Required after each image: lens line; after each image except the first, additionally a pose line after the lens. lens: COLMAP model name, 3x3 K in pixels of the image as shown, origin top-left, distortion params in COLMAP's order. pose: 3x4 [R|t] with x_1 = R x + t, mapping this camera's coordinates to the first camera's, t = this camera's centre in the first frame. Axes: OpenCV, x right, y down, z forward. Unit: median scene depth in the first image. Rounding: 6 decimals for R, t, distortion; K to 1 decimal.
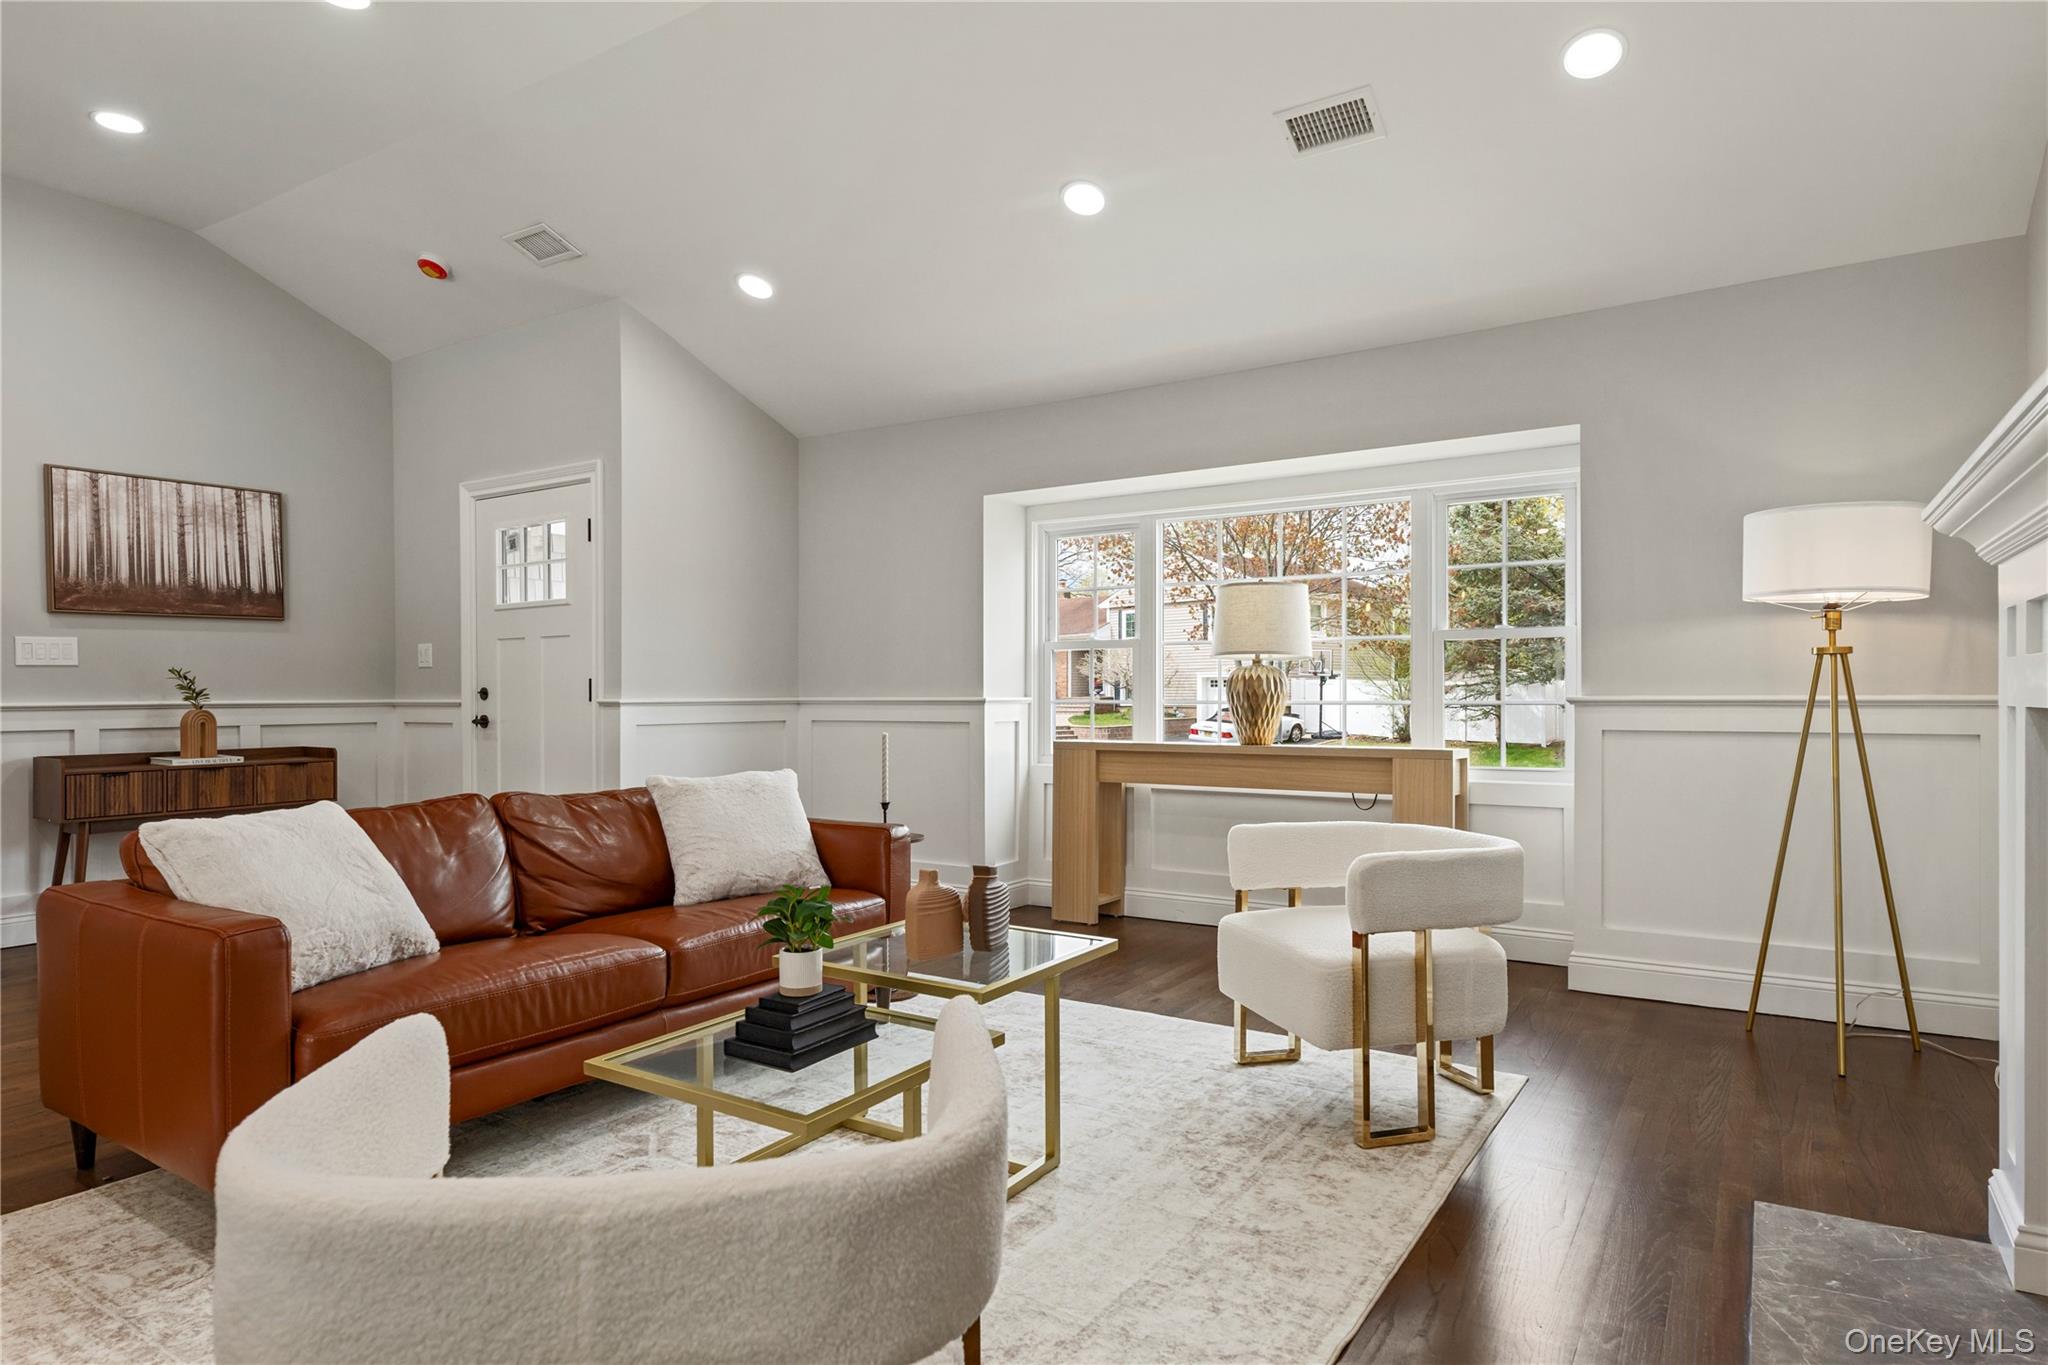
lens RADIAL K [[1148.1, 0, 1012.5], [0, 1148.1, 703.3], [0, 0, 1]] dist [0.009909, -0.003346]
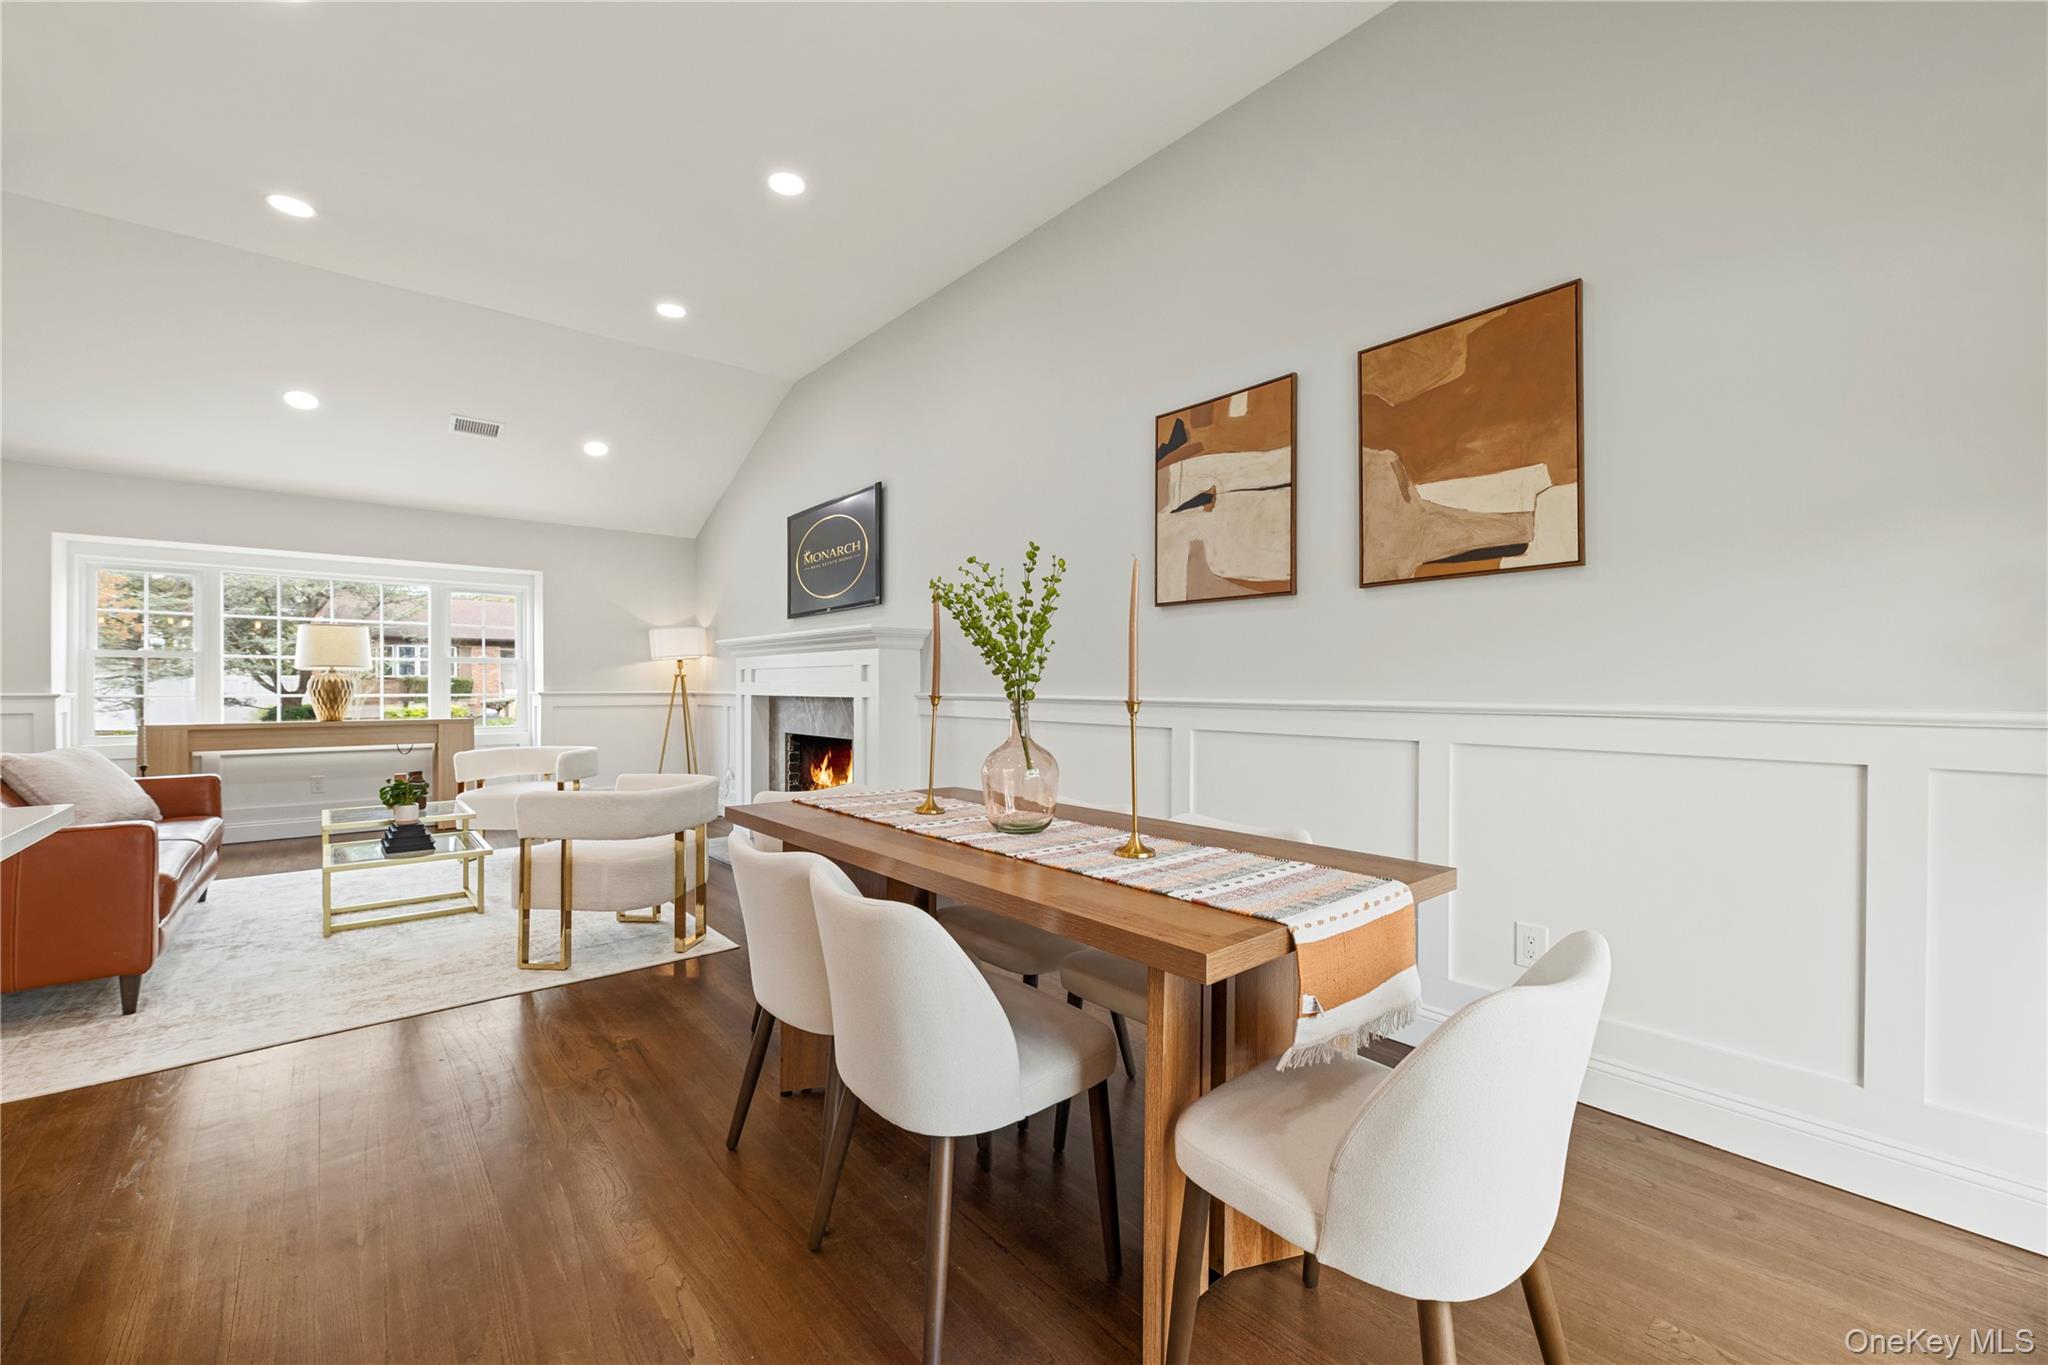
lens RADIAL K [[812.9, 0, 1021.3], [0, 812.9, 687.2], [0, 0, 1]] dist [-0.000518, -0.001354]
pose [[0.279800, 0.002385, 0.960055, -0.622420], [0.005344, 0.999978, -0.004042, -0.002932], [-0.960043, 0.006262, 0.279781, -0.278732]]
